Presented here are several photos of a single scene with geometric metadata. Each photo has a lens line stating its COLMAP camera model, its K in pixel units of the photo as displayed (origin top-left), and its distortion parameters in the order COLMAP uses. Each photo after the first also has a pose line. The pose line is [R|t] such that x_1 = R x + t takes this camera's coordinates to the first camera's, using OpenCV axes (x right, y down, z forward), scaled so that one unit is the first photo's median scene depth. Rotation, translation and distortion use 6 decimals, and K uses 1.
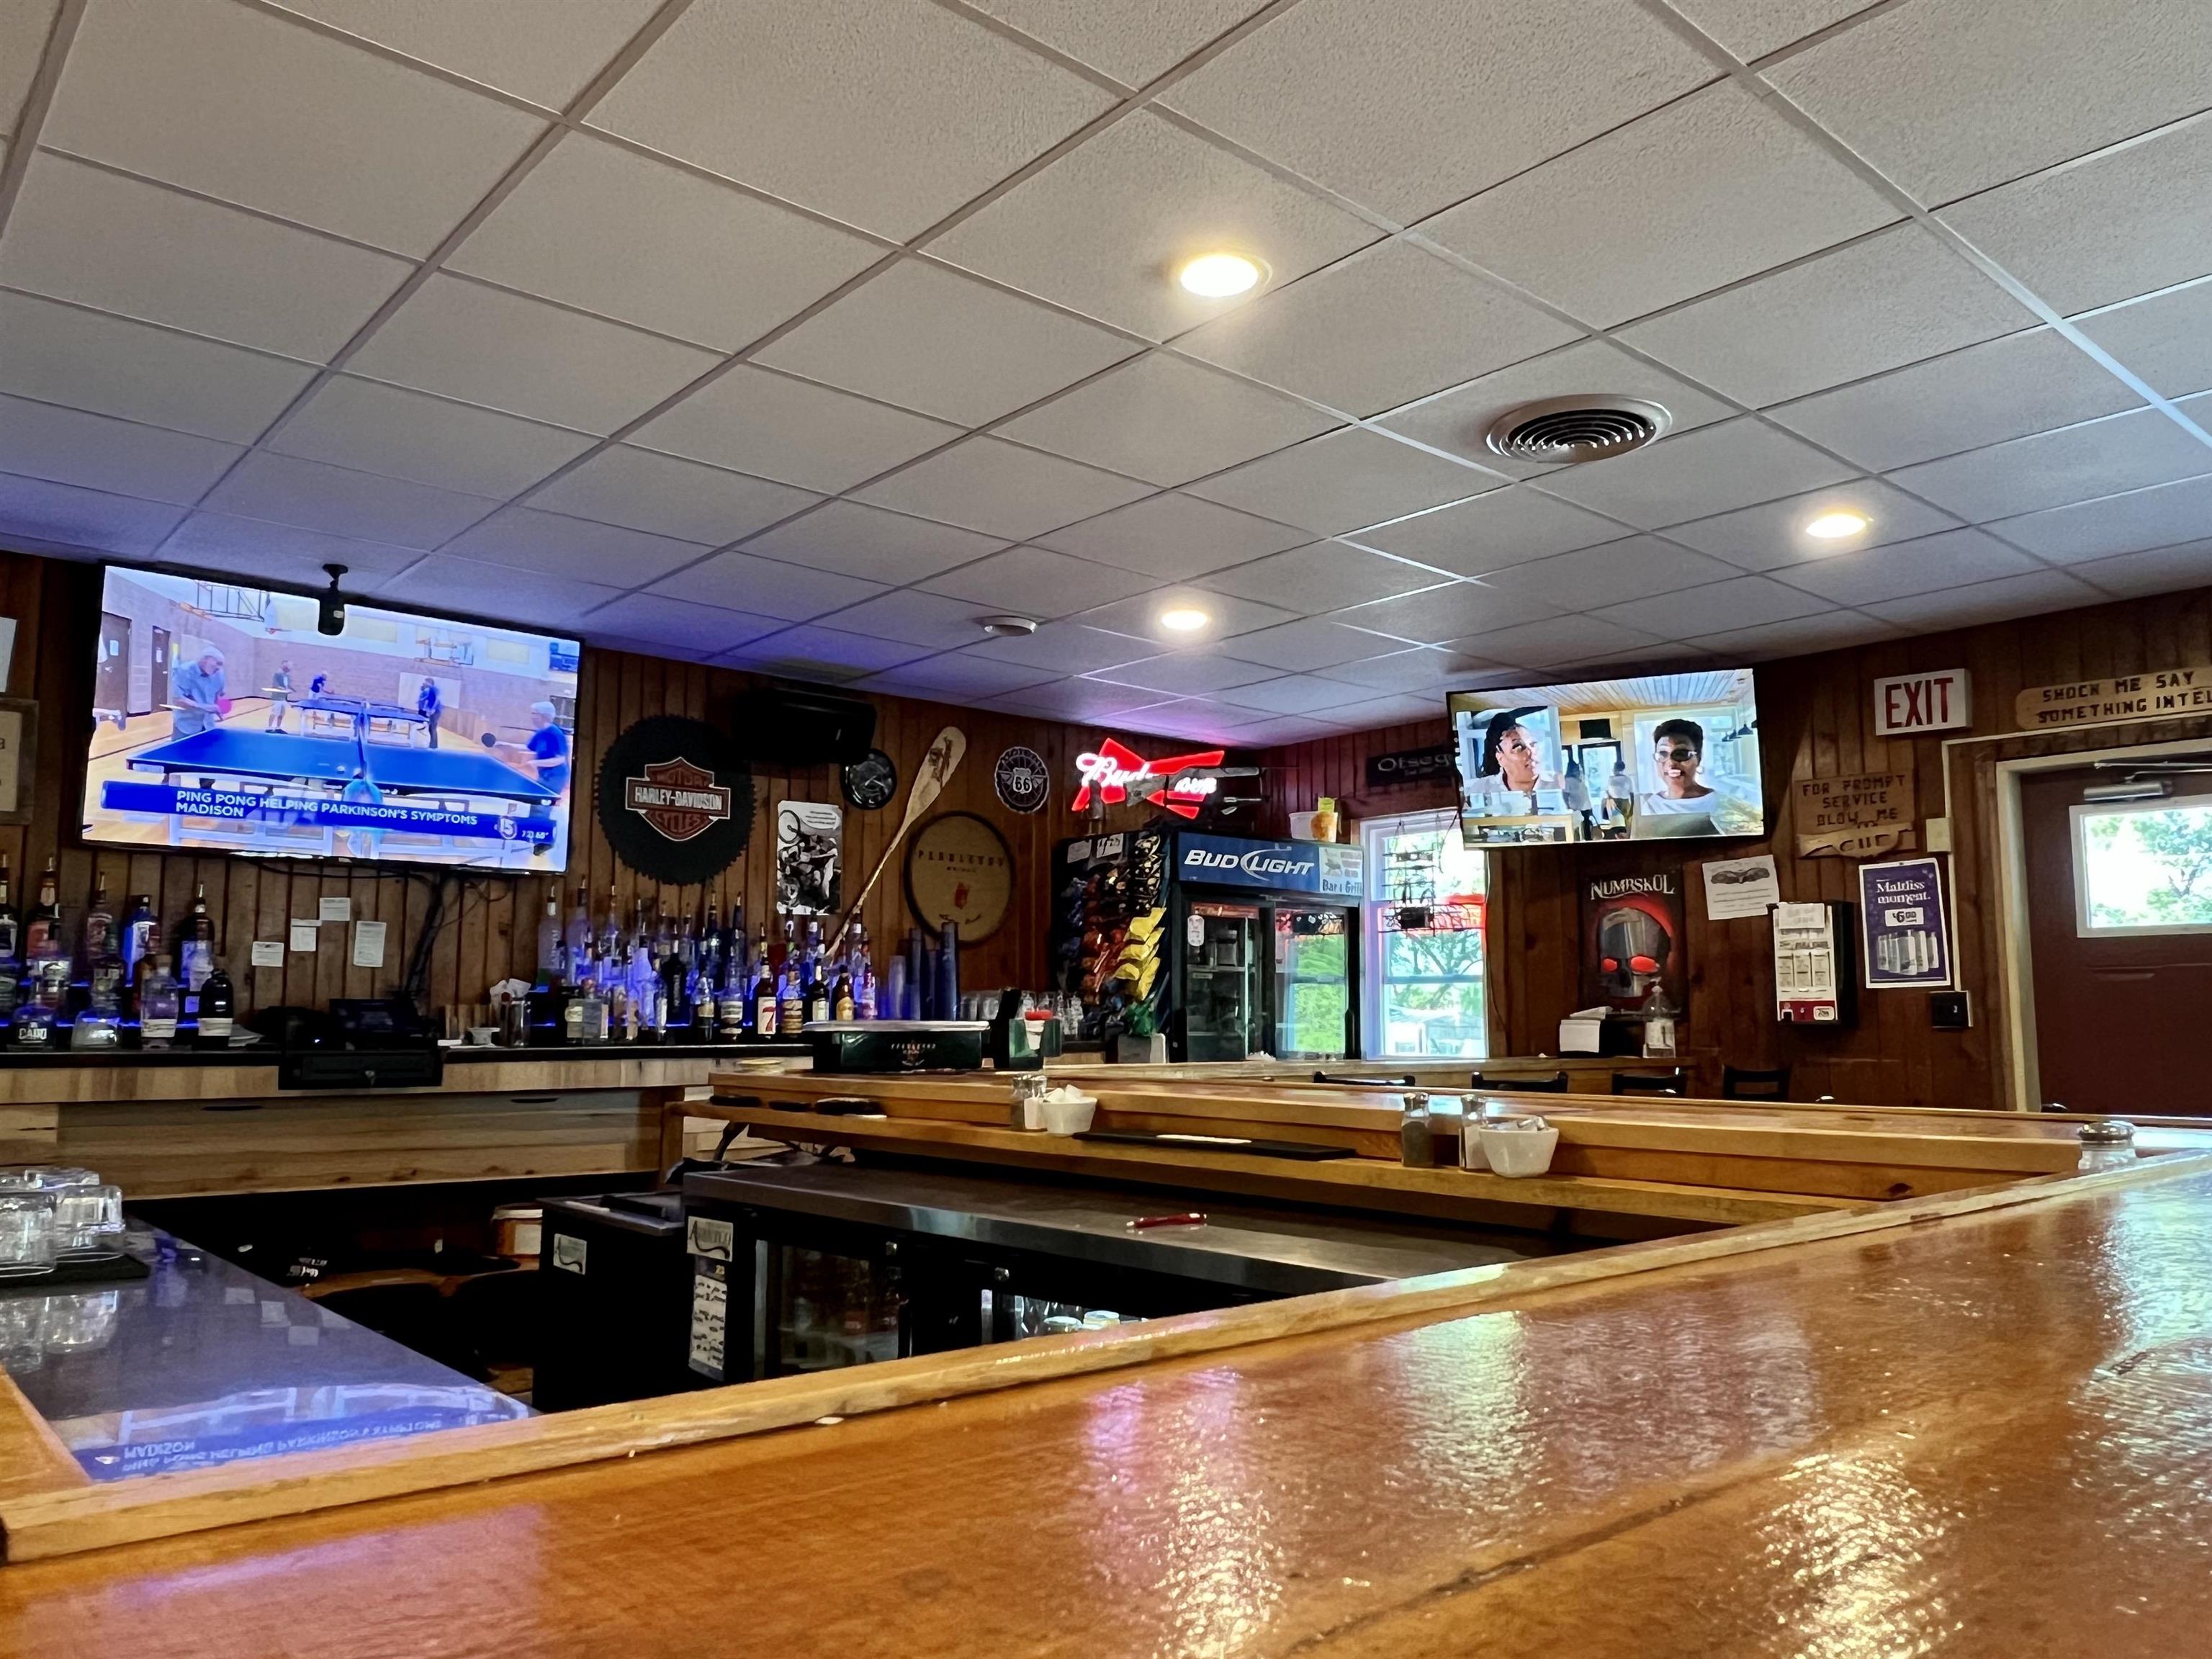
lens RADIAL K [[1588.0, 0, 1106.0], [0, 1588.0, 829.5], [0, 0, 1]] dist [0.002639, -0.000344]
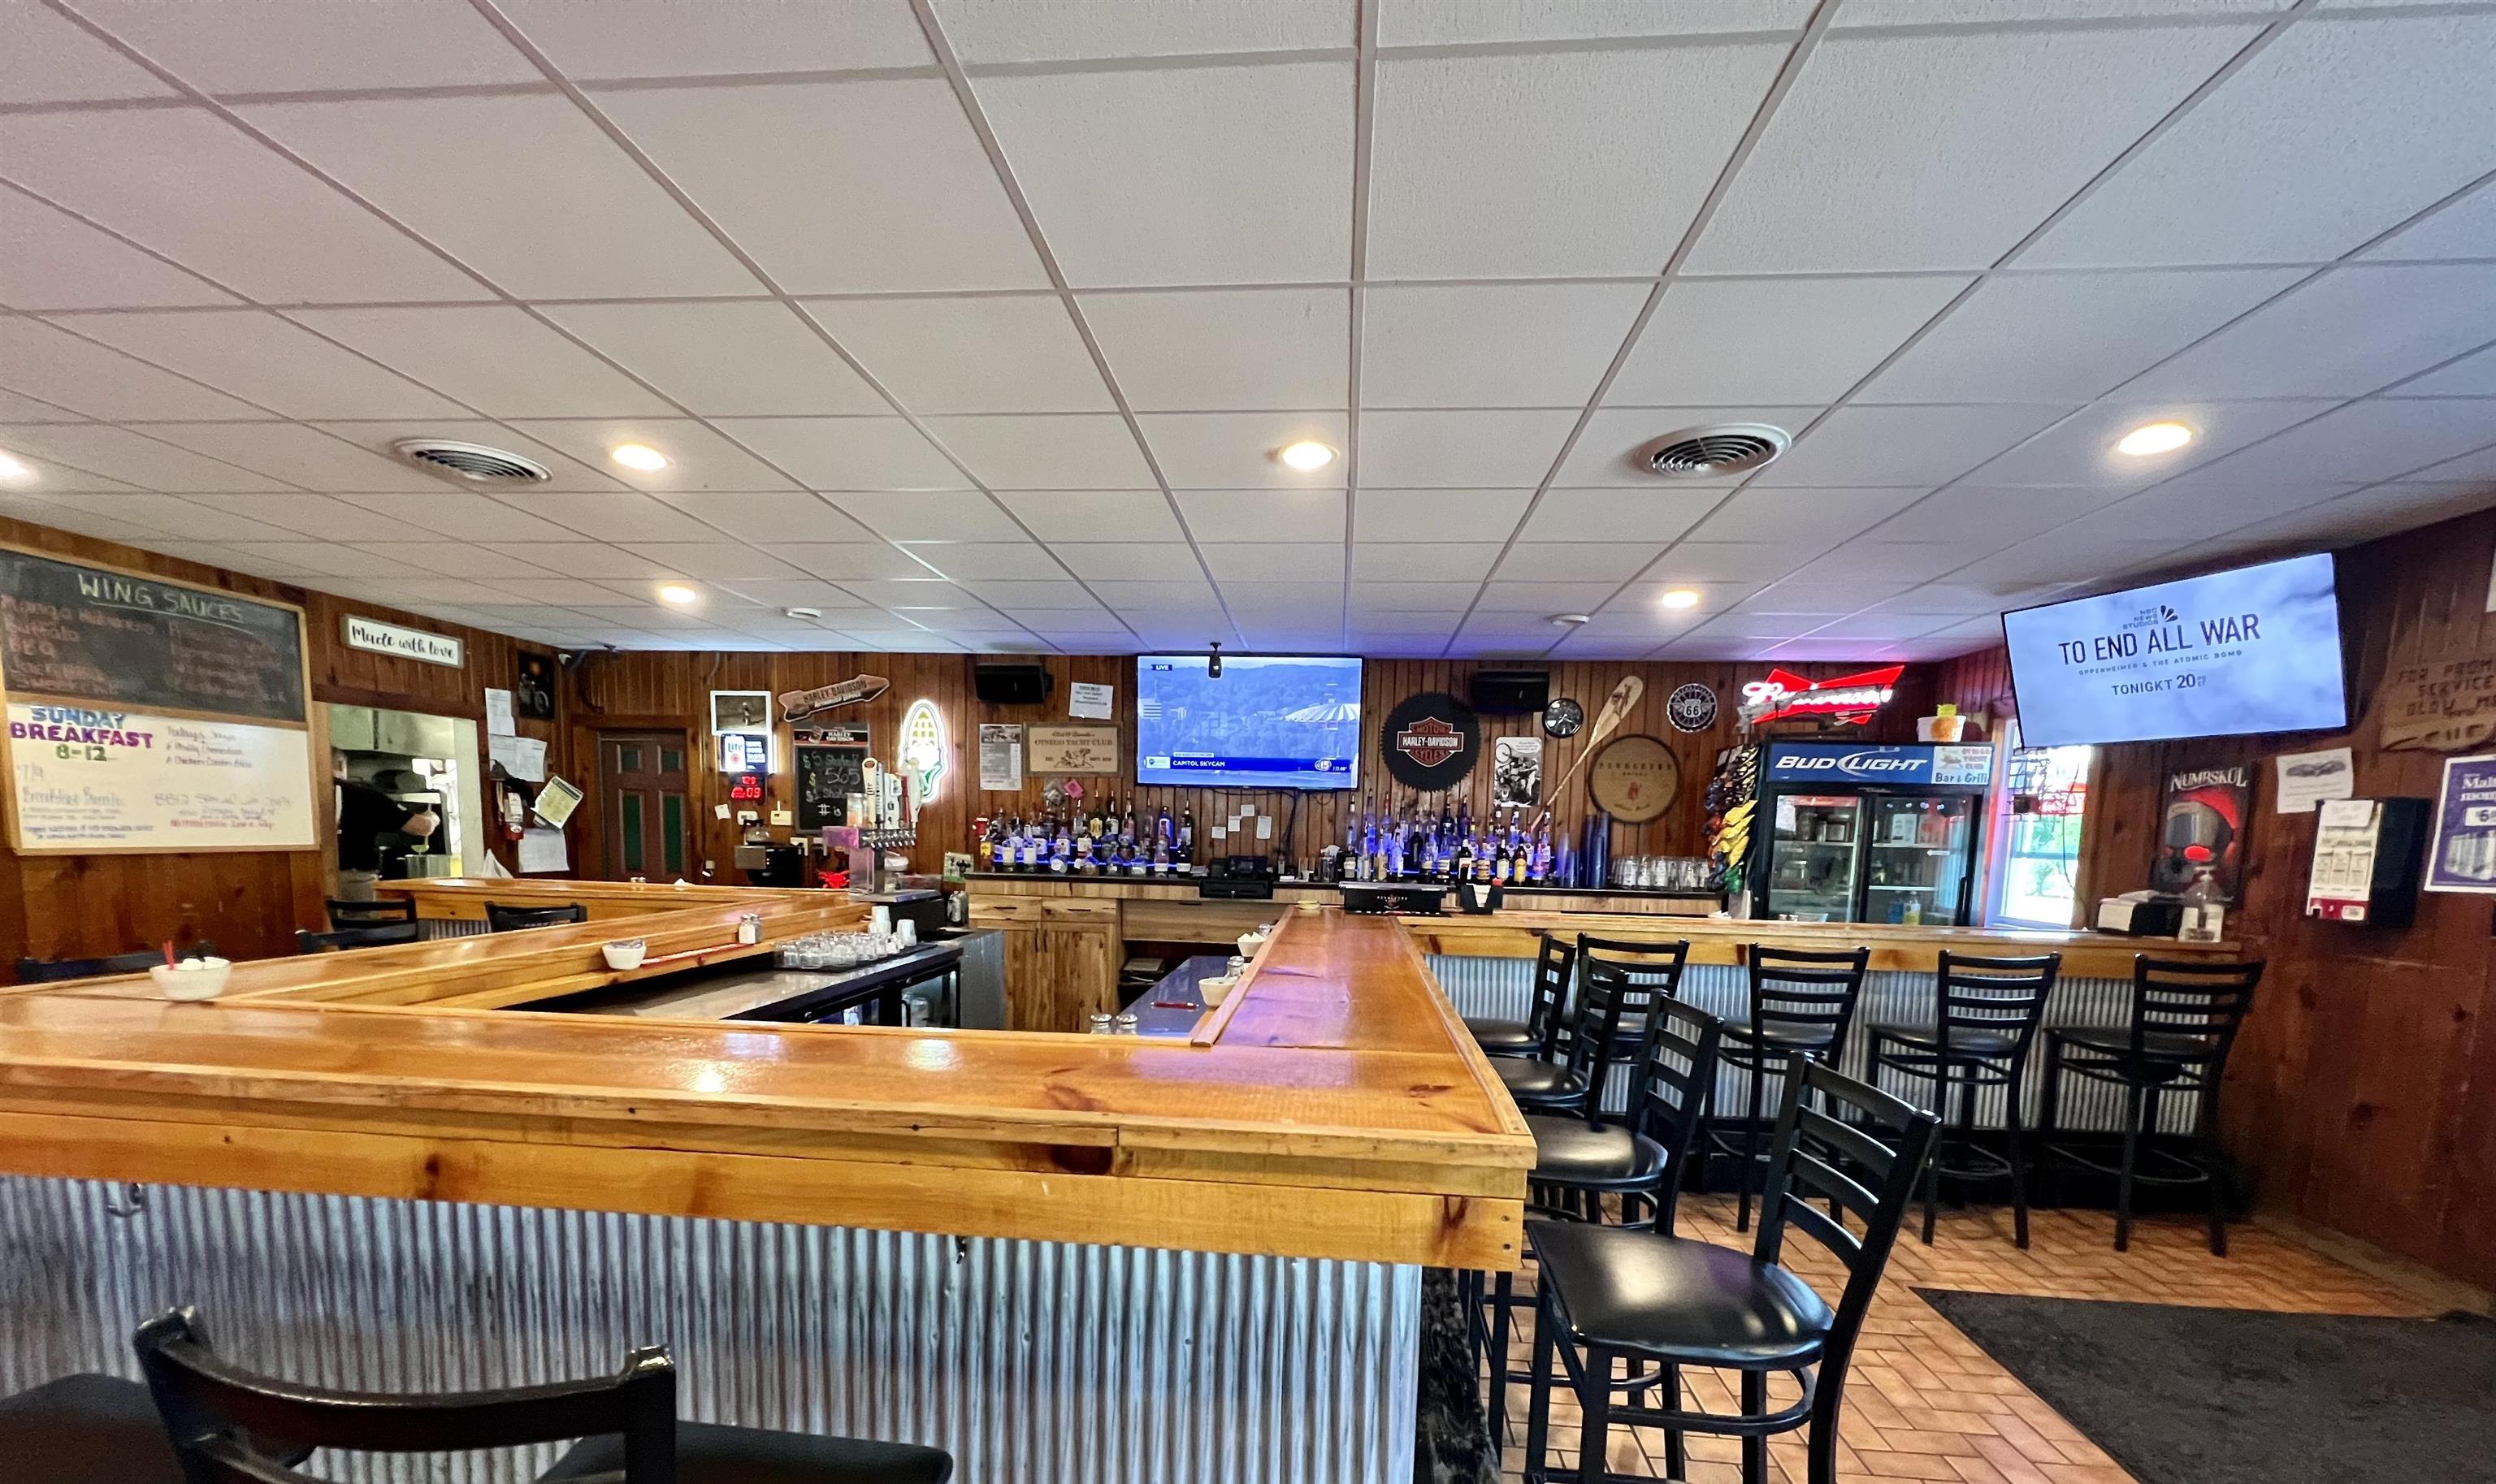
lens RADIAL K [[1001.7, 0, 1247.6], [0, 1001.7, 936.6], [0, 0, 1]] dist [-0.000605, 0.001141]
pose [[0.697776, 0.090469, -0.710580, 0.381445], [0.064297, 0.980078, 0.187919, -0.028490], [0.713425, -0.176814, 0.678057, 0.078141]]
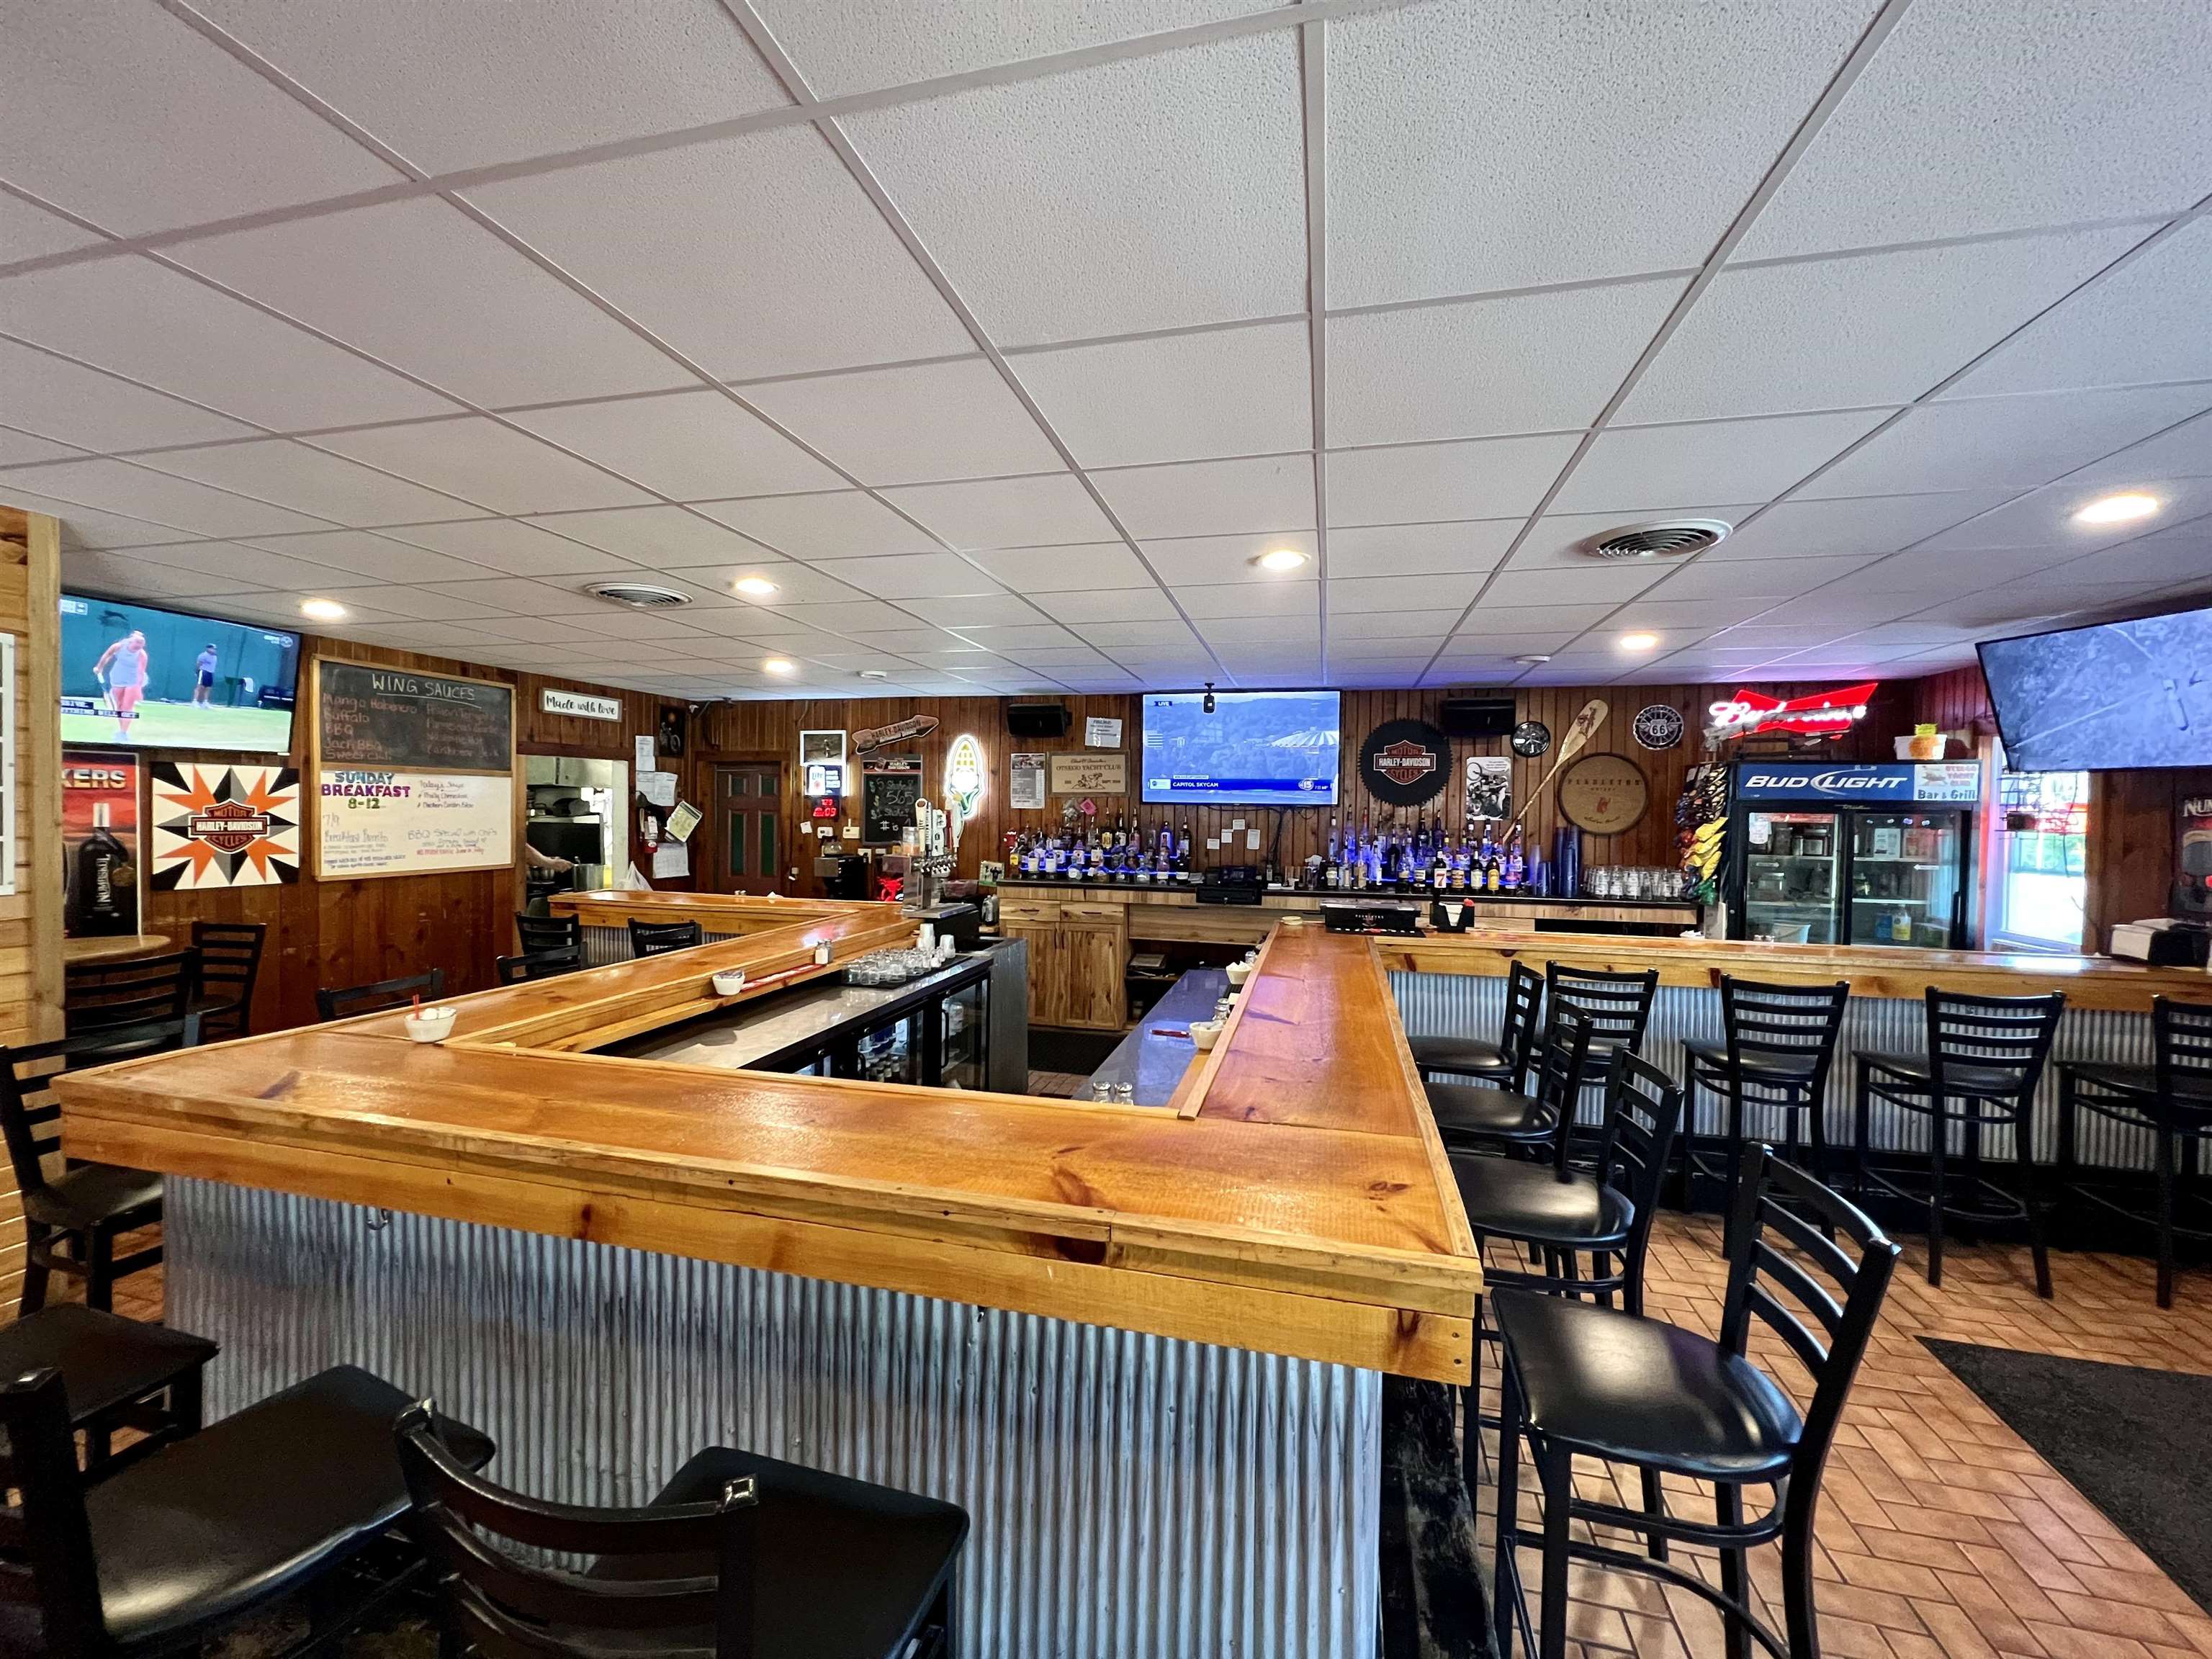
lens RADIAL K [[887.0, 0, 1106.0], [0, 887.0, 829.5], [0, 0, 1]] dist [-0.000231, 0.000355]
pose [[0.580043, 0.025083, -0.814200, 0.392084], [0.086157, 0.992030, 0.091940, -0.067333], [0.810017, -0.123478, 0.573259, 0.079340]]
